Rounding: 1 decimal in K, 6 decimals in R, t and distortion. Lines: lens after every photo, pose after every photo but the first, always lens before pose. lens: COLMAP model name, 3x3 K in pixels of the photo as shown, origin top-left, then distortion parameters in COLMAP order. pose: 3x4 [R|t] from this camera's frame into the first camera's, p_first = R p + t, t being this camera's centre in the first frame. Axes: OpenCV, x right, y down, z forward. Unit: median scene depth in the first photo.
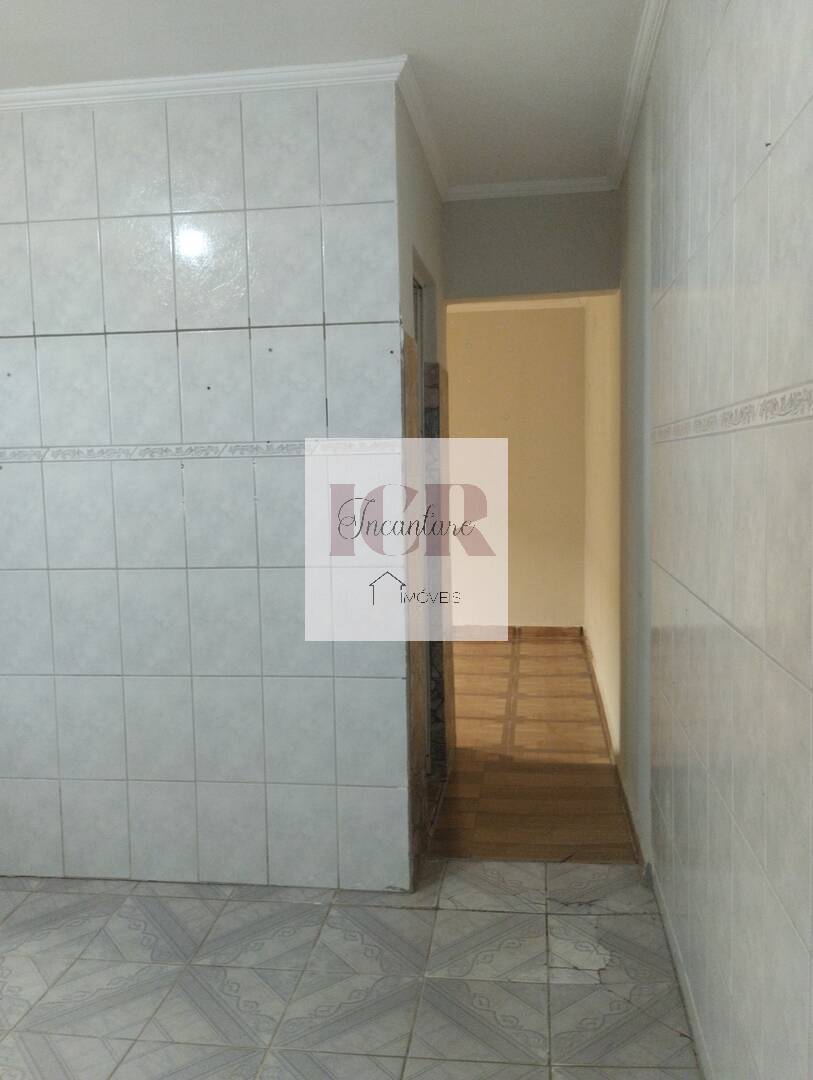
lens RADIAL K [[900.2, 0, 408.3], [0, 900.2, 538.8], [0, 0, 1]] dist [0.067418, -0.087070]
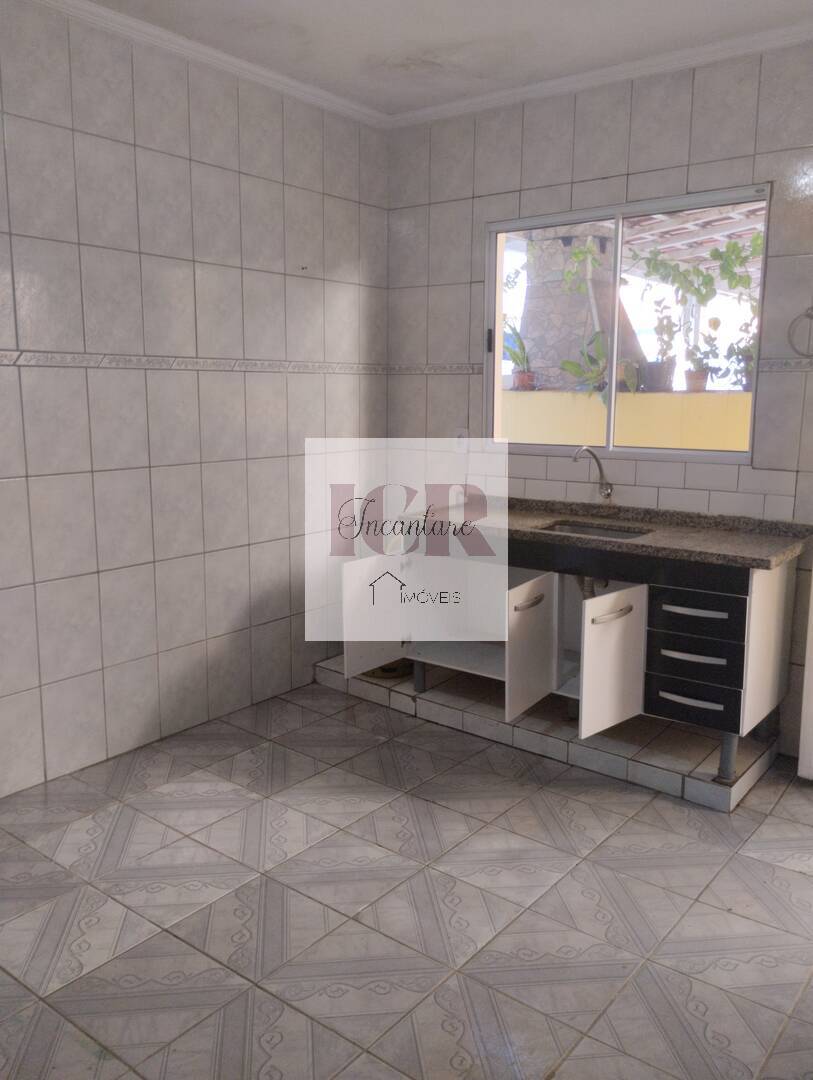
lens RADIAL K [[900.2, 0, 408.9], [0, 900.2, 540.0], [0, 0, 1]] dist [0.067418, -0.087070]
pose [[0.502181, -0.119785, 0.856426, -1.083706], [0.048697, 0.992706, 0.110291, 0.014959], [-0.863390, -0.013681, 0.504351, 0.137641]]
